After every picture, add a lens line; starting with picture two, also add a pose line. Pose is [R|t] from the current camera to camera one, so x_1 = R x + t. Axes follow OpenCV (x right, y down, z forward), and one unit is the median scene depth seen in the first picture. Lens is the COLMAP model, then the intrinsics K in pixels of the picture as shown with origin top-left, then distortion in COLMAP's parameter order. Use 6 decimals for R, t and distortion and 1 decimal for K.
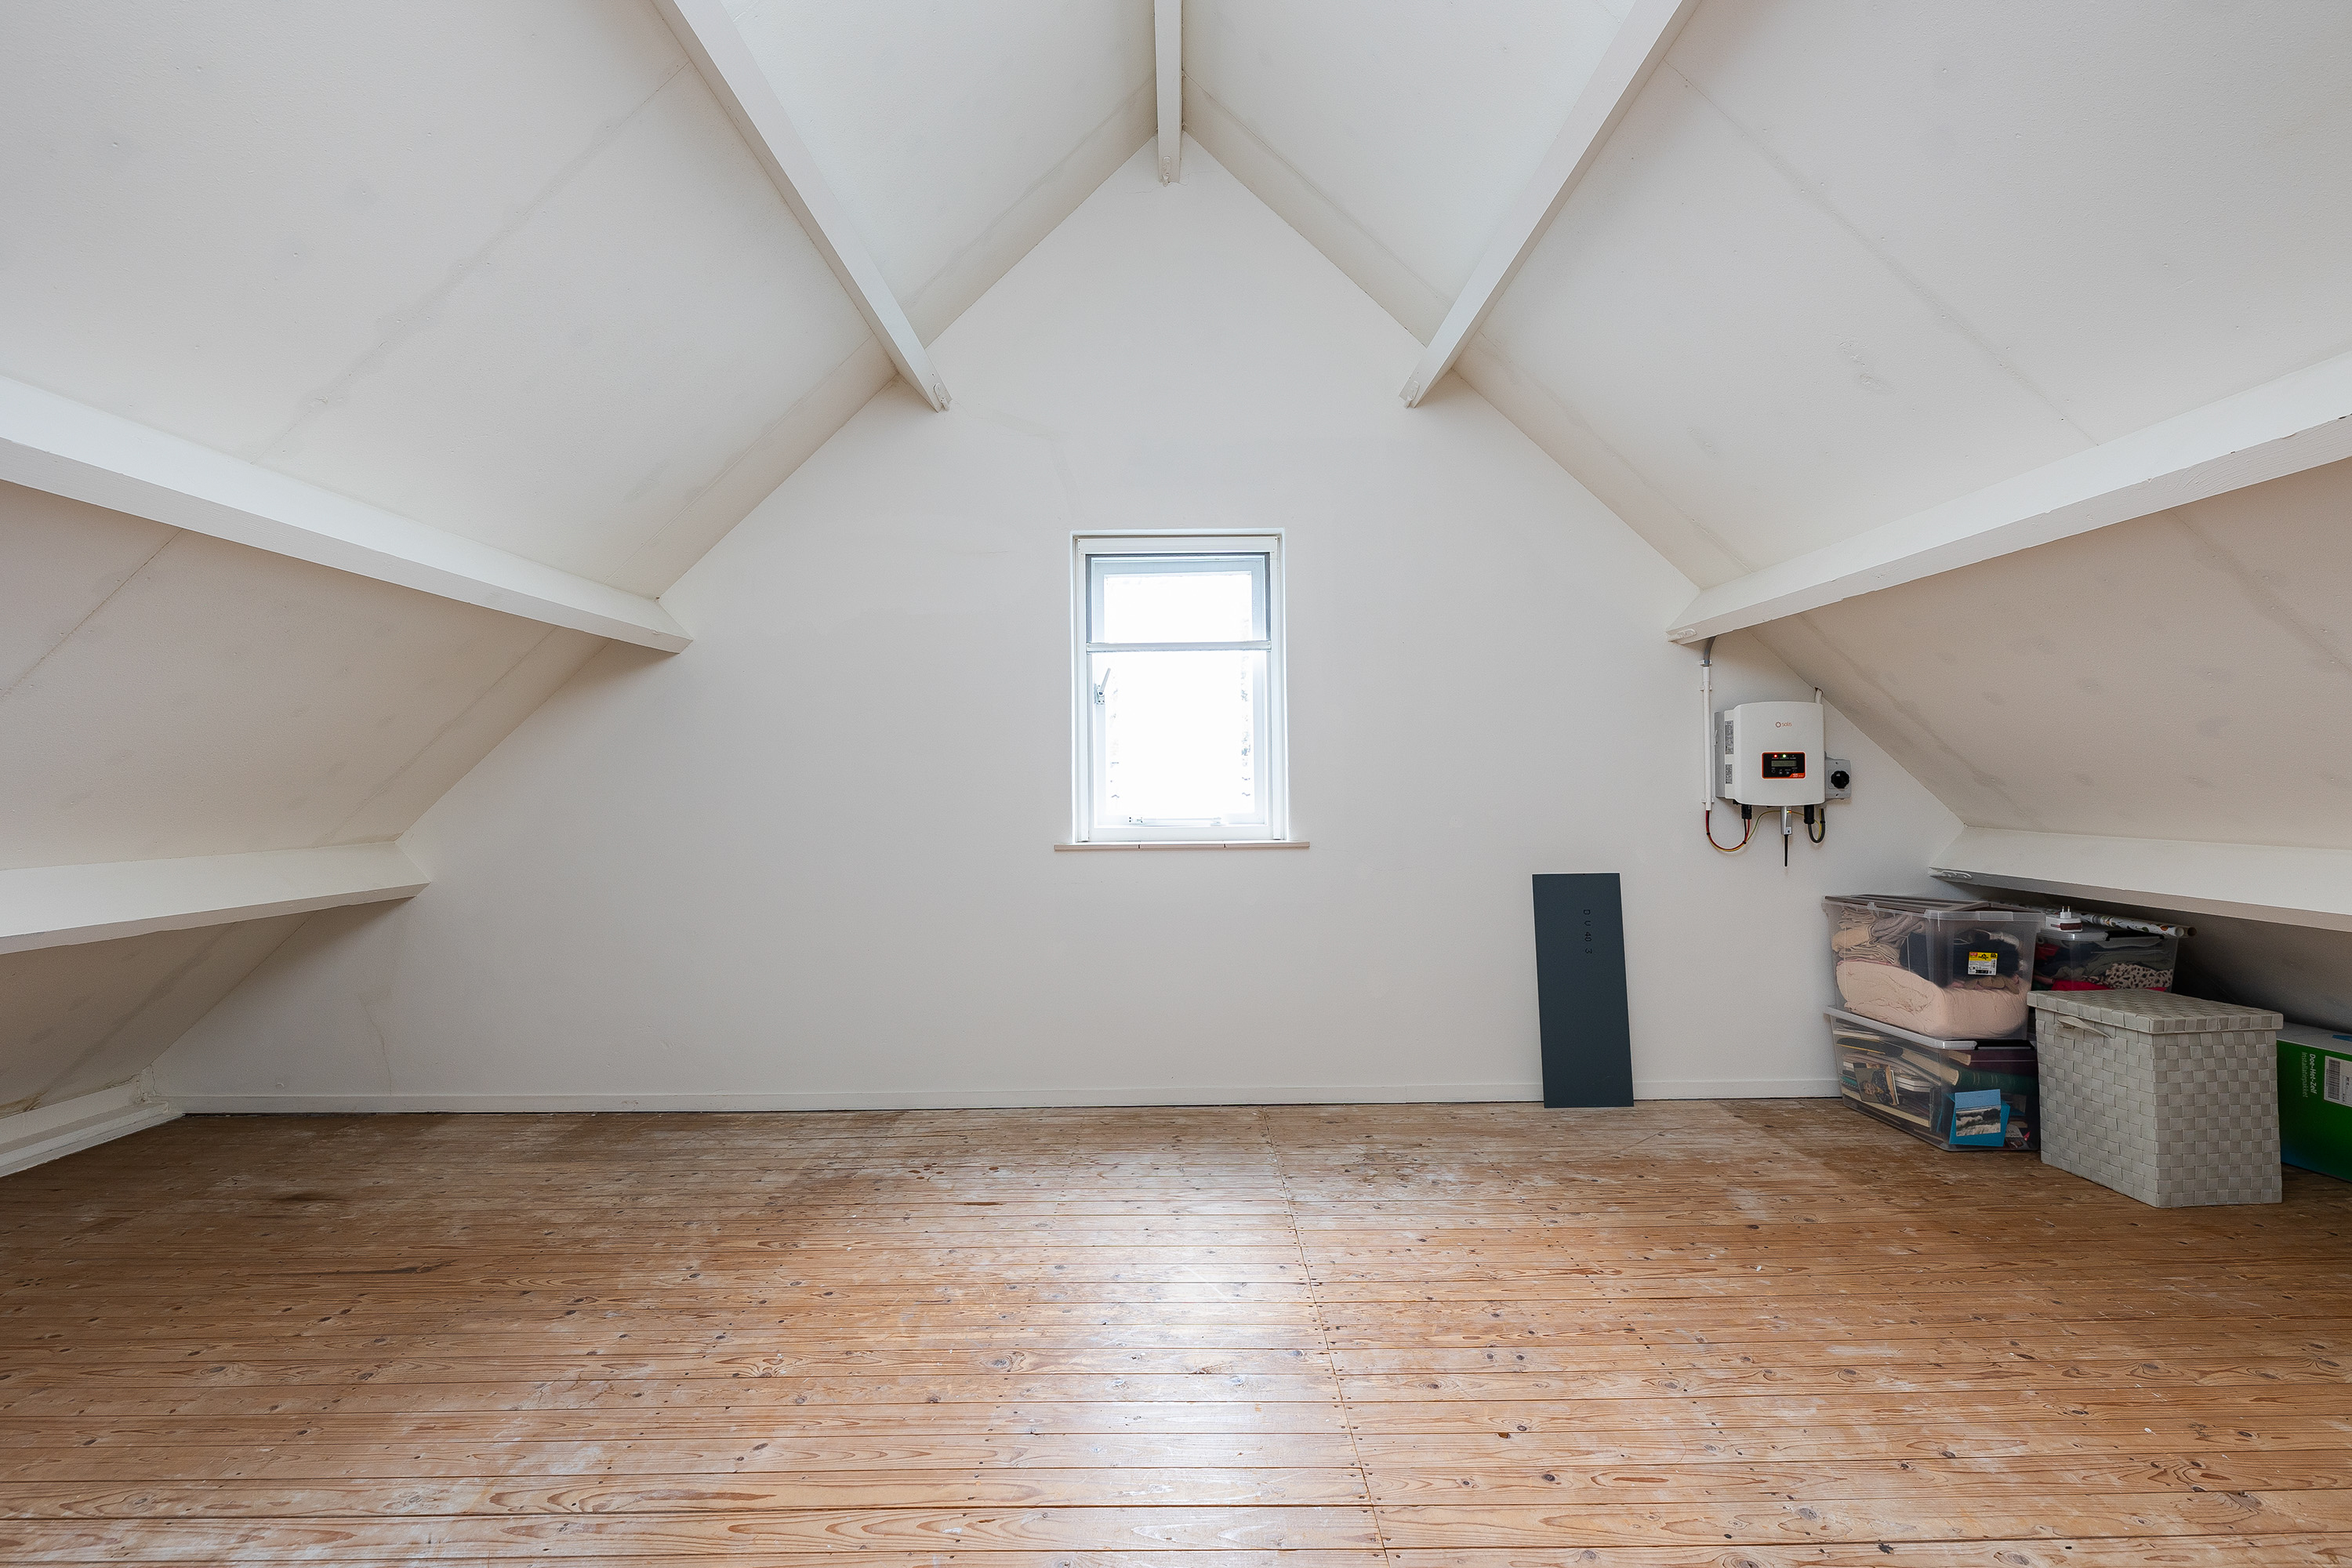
lens RADIAL K [[1082.0, 0, 1124.7], [0, 1082.0, 798.7], [0, 0, 1]] dist [-0.001529, -0.001148]
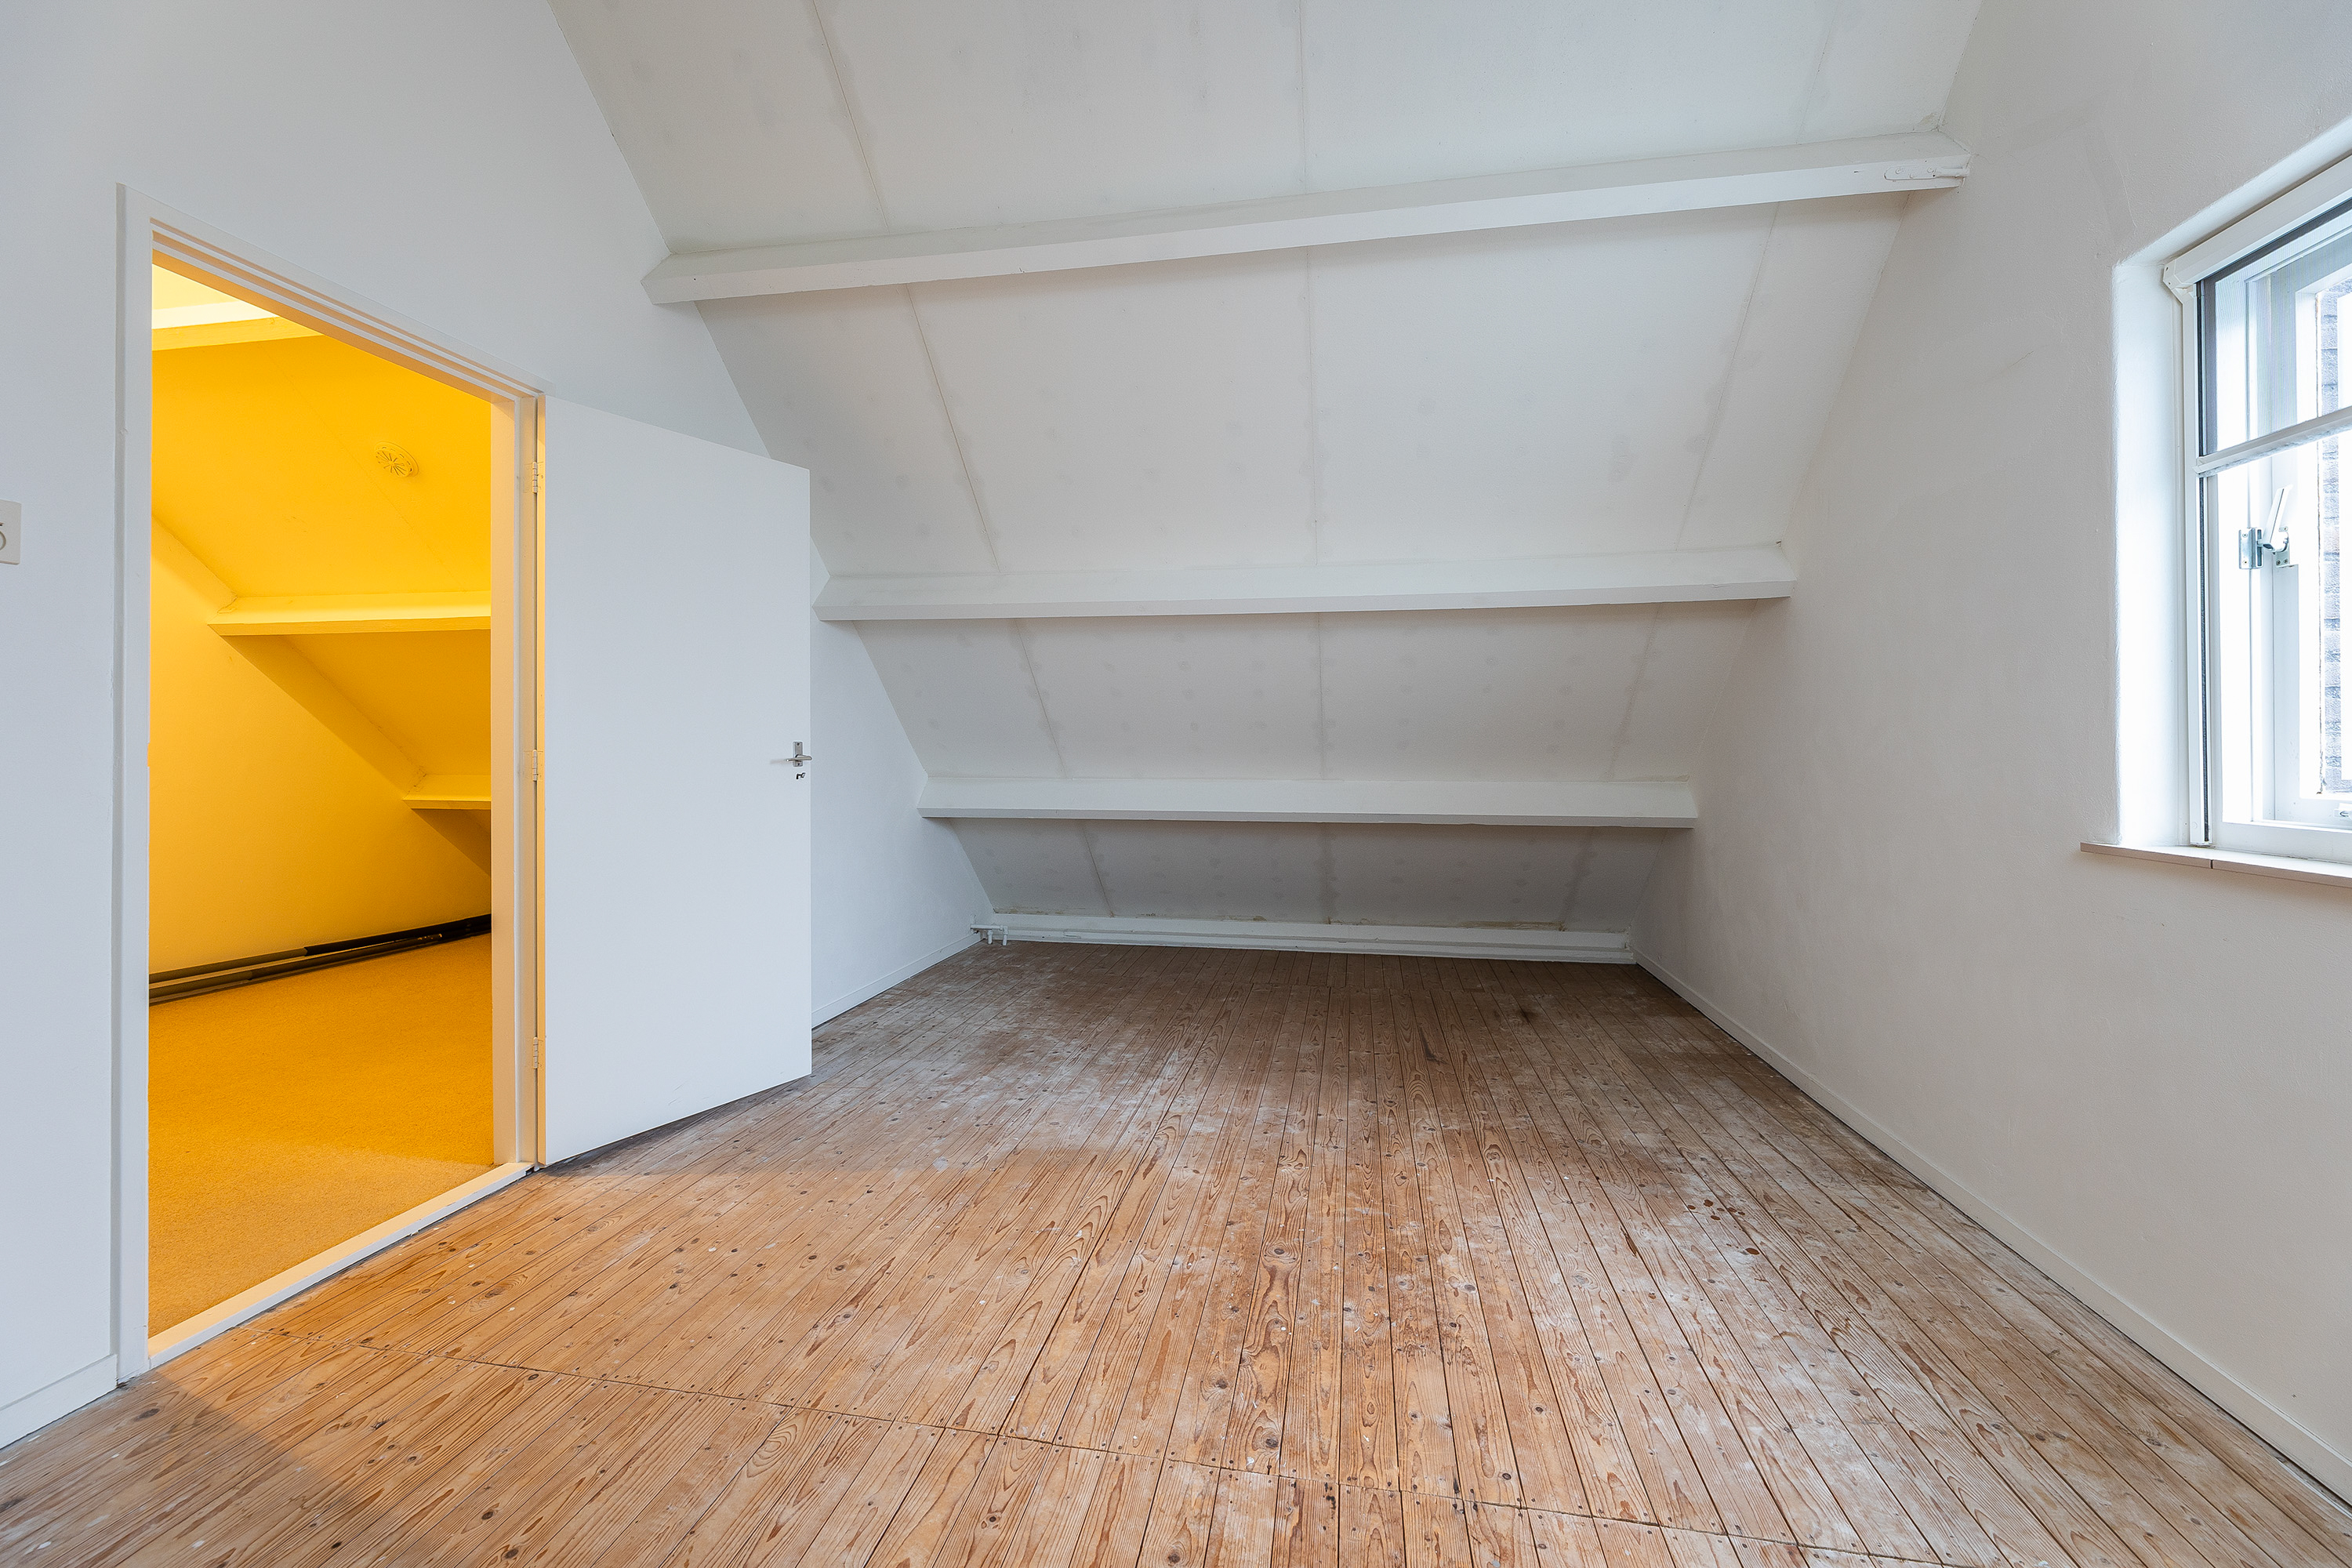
lens RADIAL K [[962.1, 0, 1163.4], [0, 962.1, 733.1], [0, 0, 1]] dist [-0.001645, 0.000279]
pose [[-0.178055, -0.001249, -0.984020, 0.721172], [-0.011144, 0.999938, 0.000747, -0.013035], [0.983957, 0.011099, -0.178058, 0.853881]]
